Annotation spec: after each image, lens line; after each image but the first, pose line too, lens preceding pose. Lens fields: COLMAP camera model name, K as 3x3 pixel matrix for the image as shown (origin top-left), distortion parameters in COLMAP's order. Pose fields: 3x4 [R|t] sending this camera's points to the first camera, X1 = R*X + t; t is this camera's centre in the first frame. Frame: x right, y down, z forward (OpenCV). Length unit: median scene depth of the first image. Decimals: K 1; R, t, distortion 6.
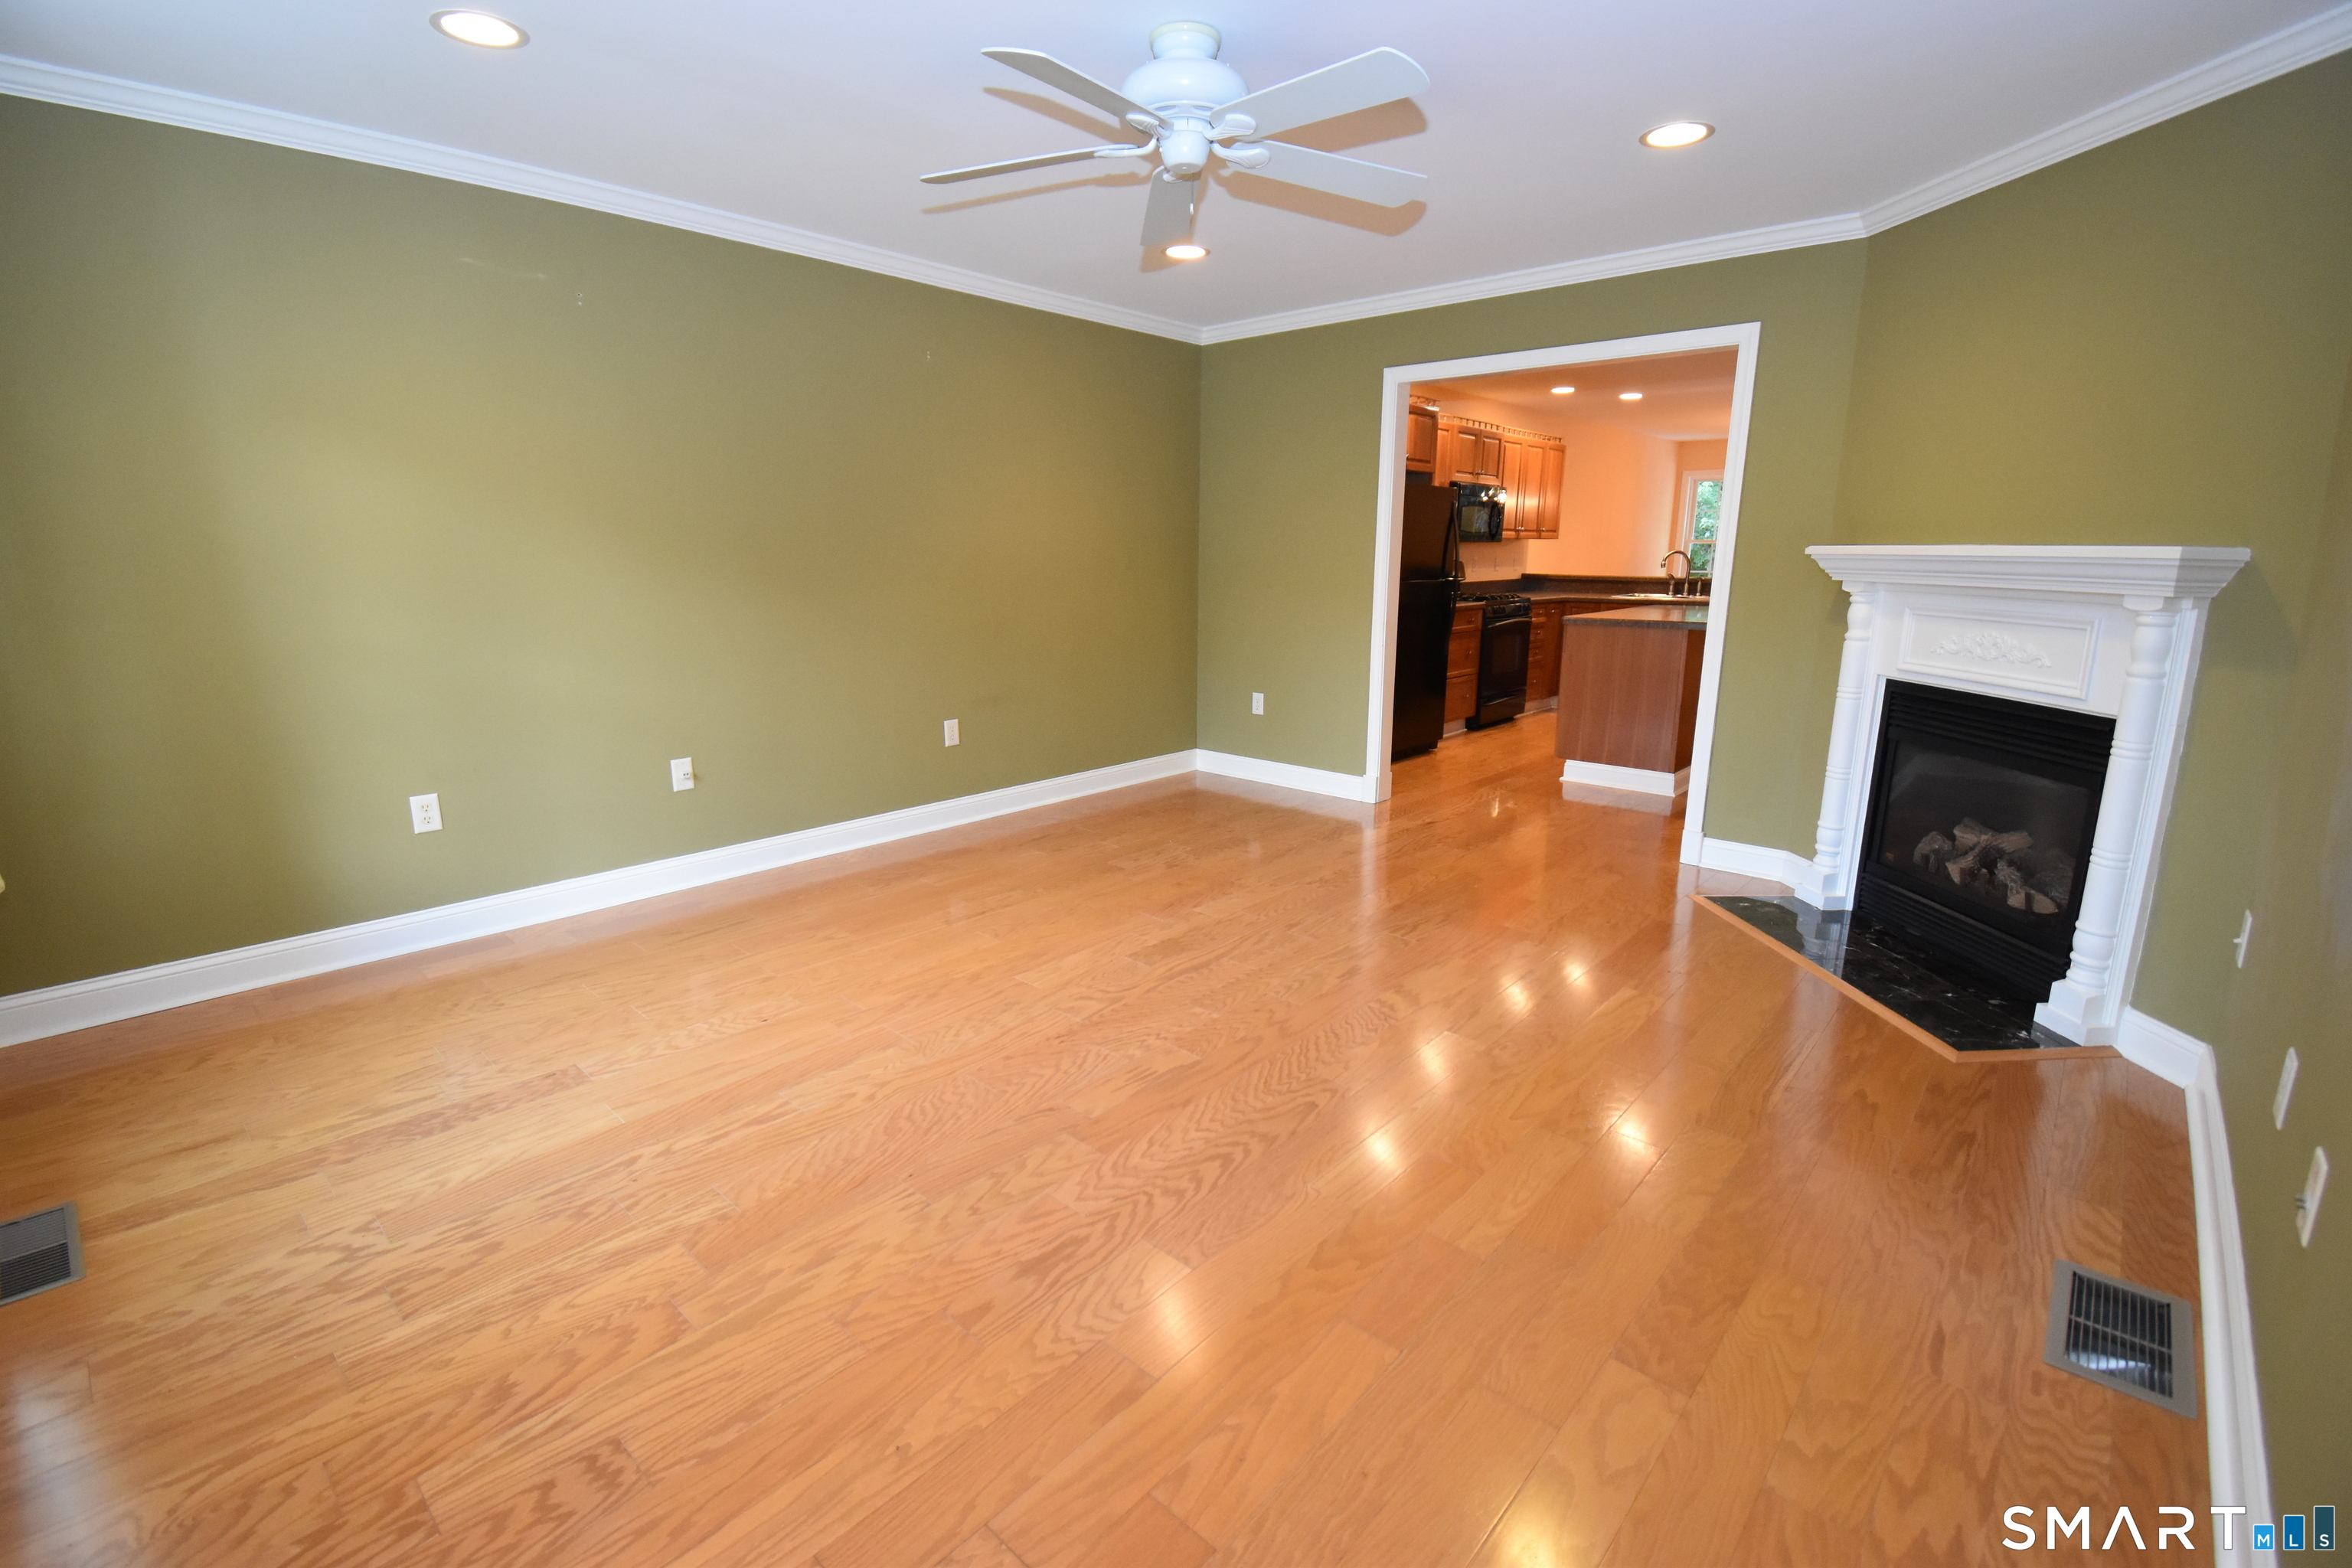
lens RADIAL K [[1065.0, 0, 1179.1], [0, 1065.0, 778.5], [0, 0, 1]] dist [0.037134, -0.033369]
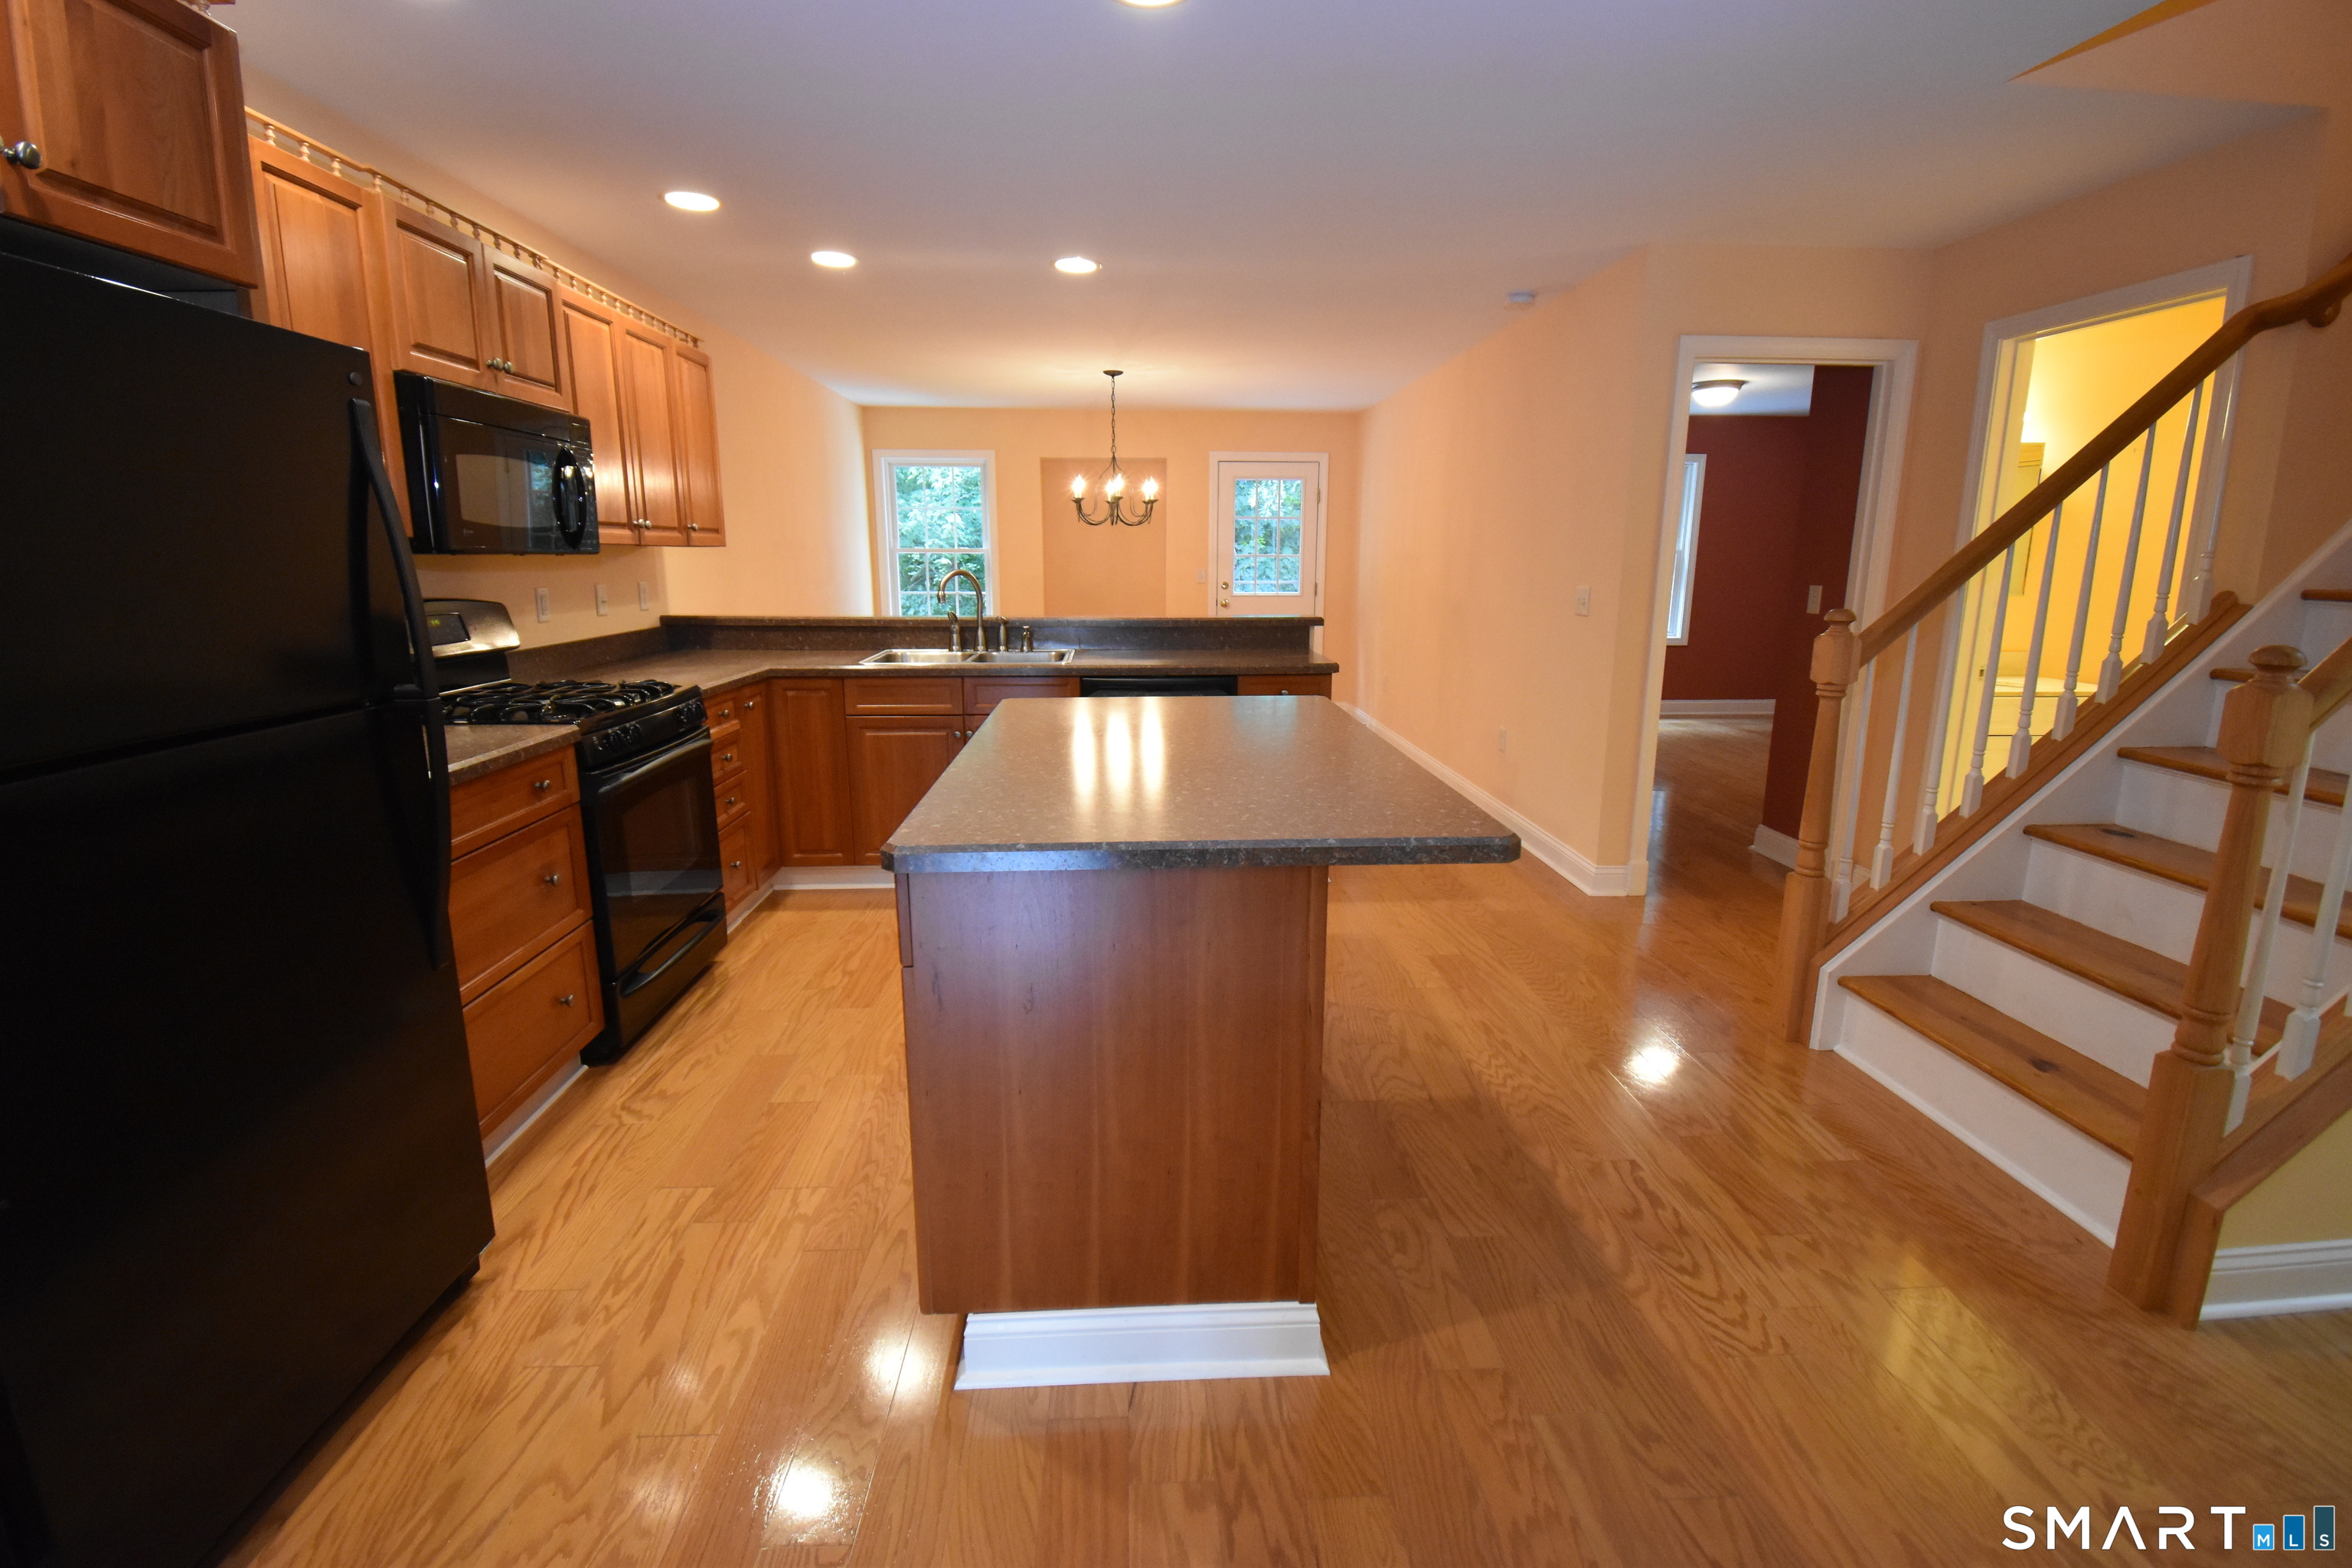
lens RADIAL K [[1065.0, 0, 1179.1], [0, 1065.0, 778.5], [0, 0, 1]] dist [0.037134, -0.033369]
pose [[0.727538, -0.146451, 0.670254, 0.367069], [0.150604, 0.987213, 0.052232, -0.260413], [-0.669333, 0.062943, 0.740292, 1.158920]]
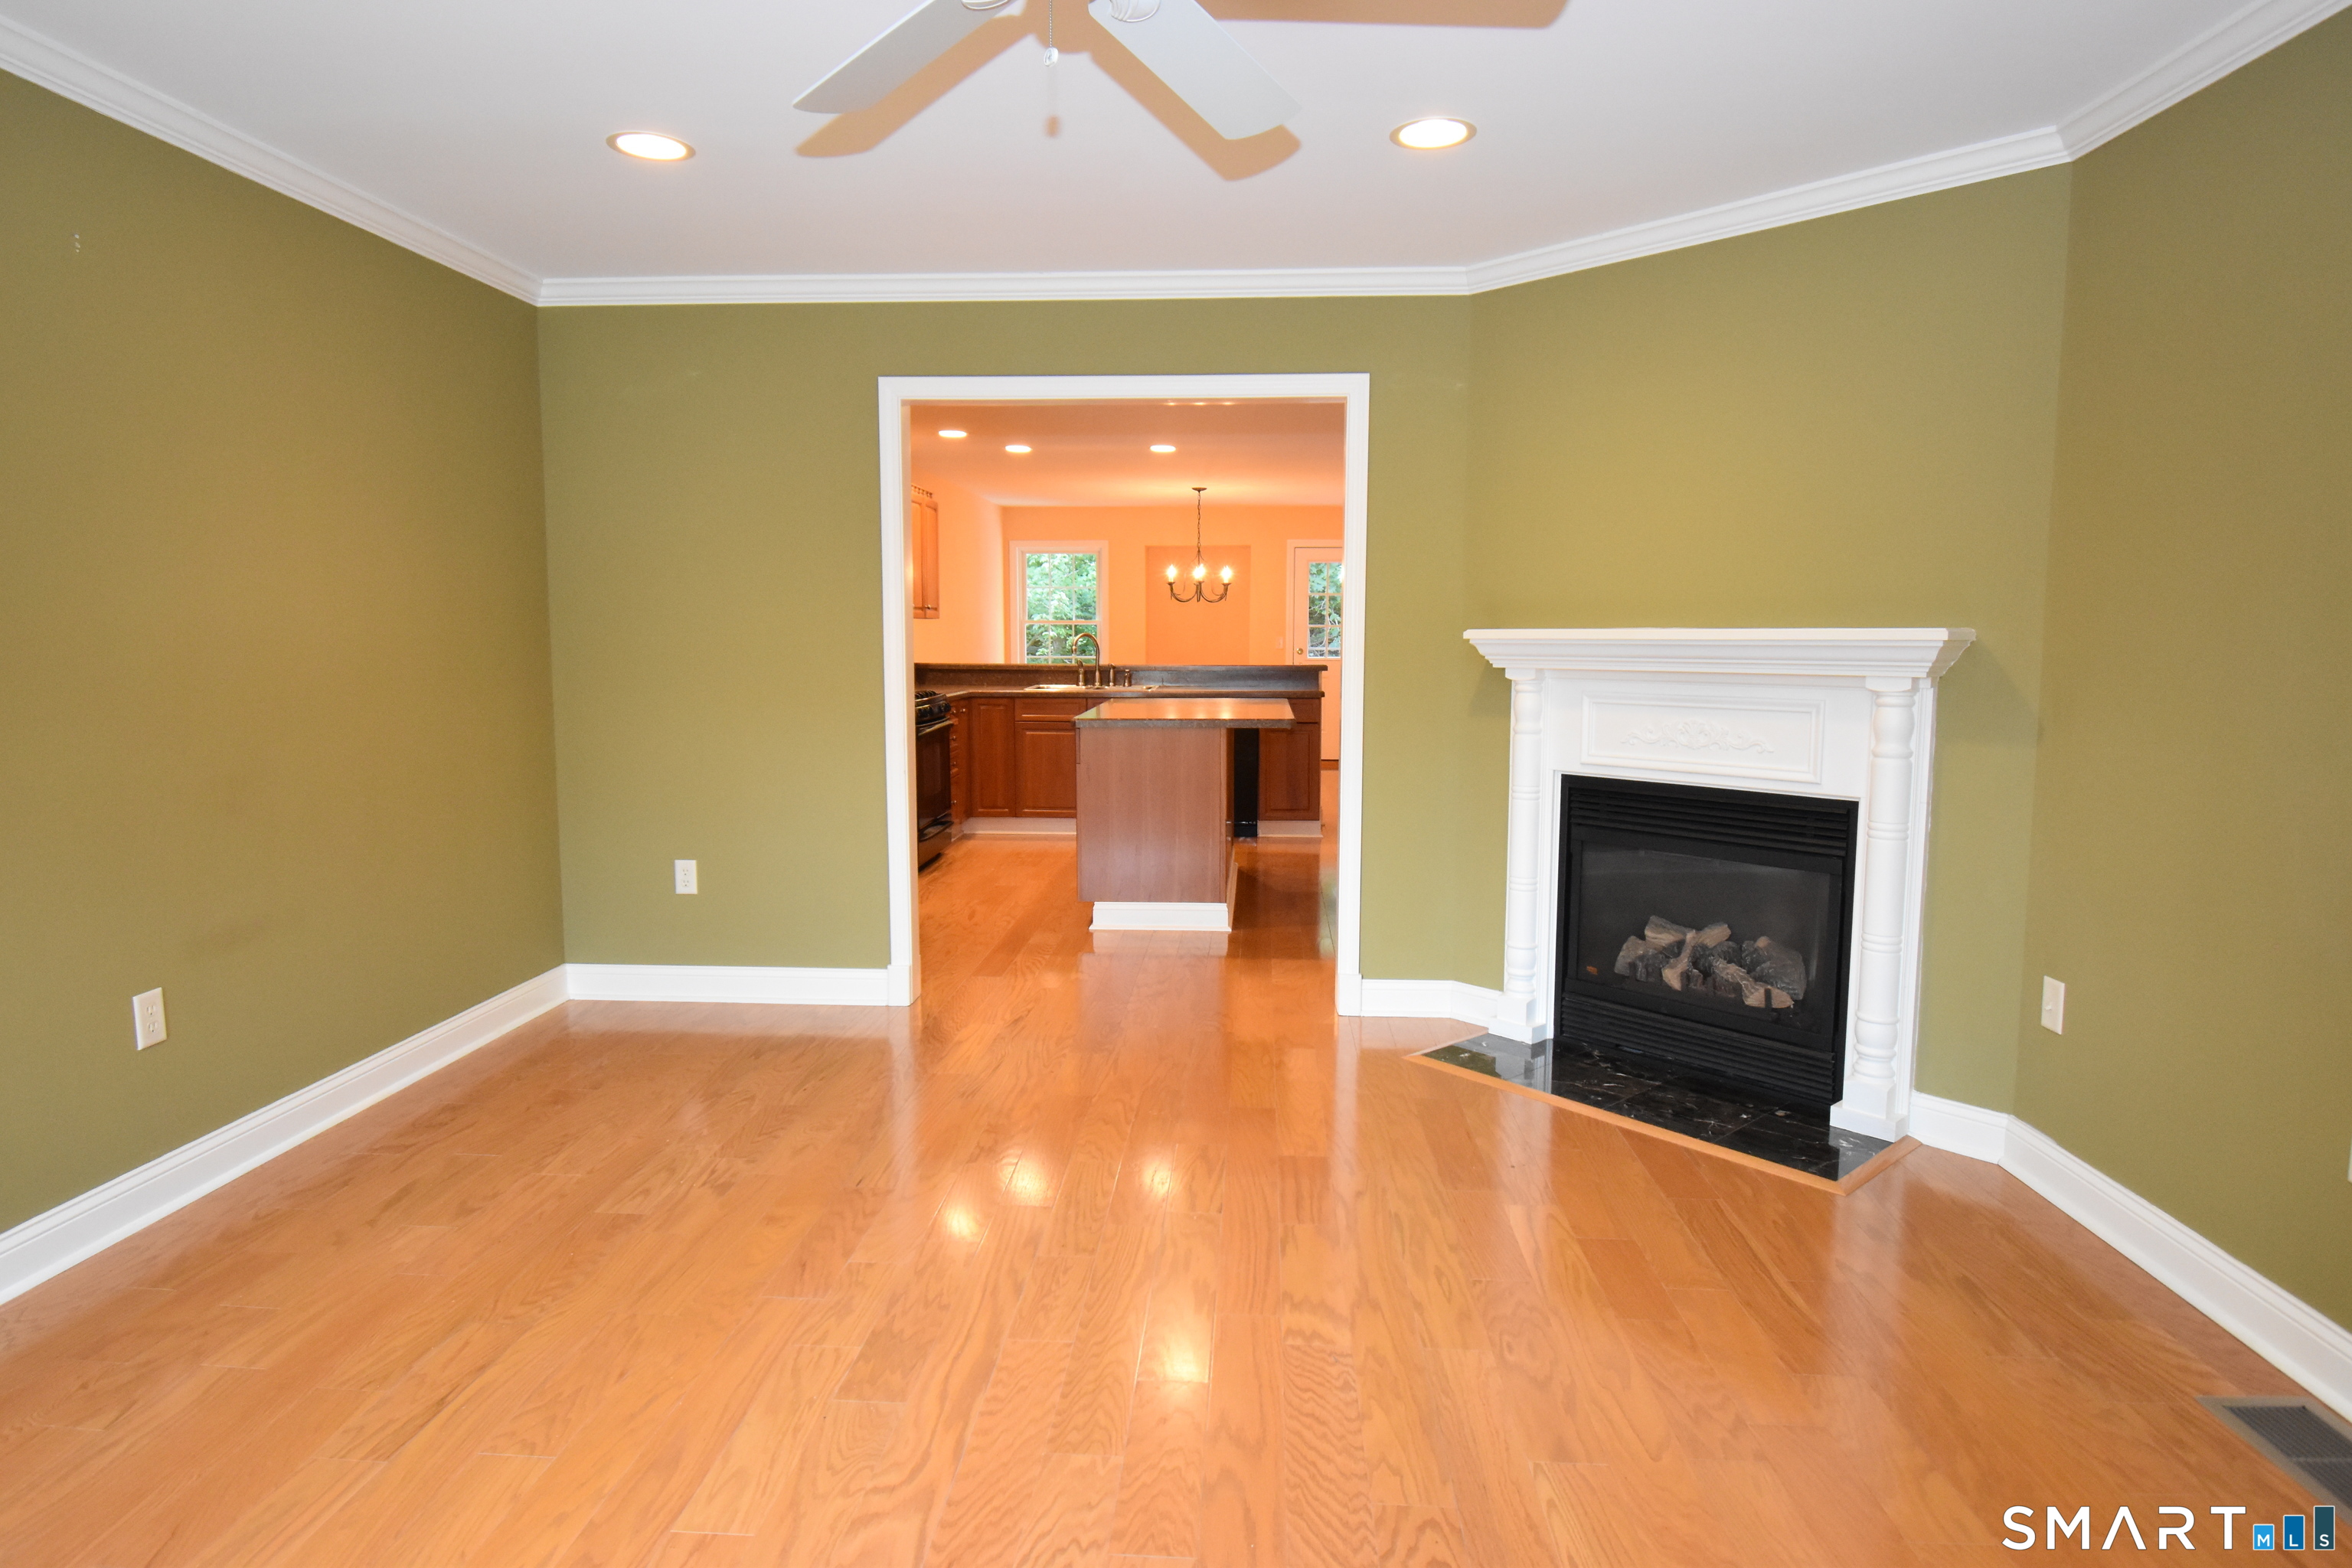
lens RADIAL K [[1344.9, 0, 1213.9], [0, 1344.9, 780.8], [0, 0, 1]] dist [0.041784, -0.060256]
pose [[0.780573, -0.074249, 0.620640, -0.257527], [0.135654, 0.989378, -0.052248, -0.064549], [-0.610168, 0.124976, 0.782353, 0.281260]]
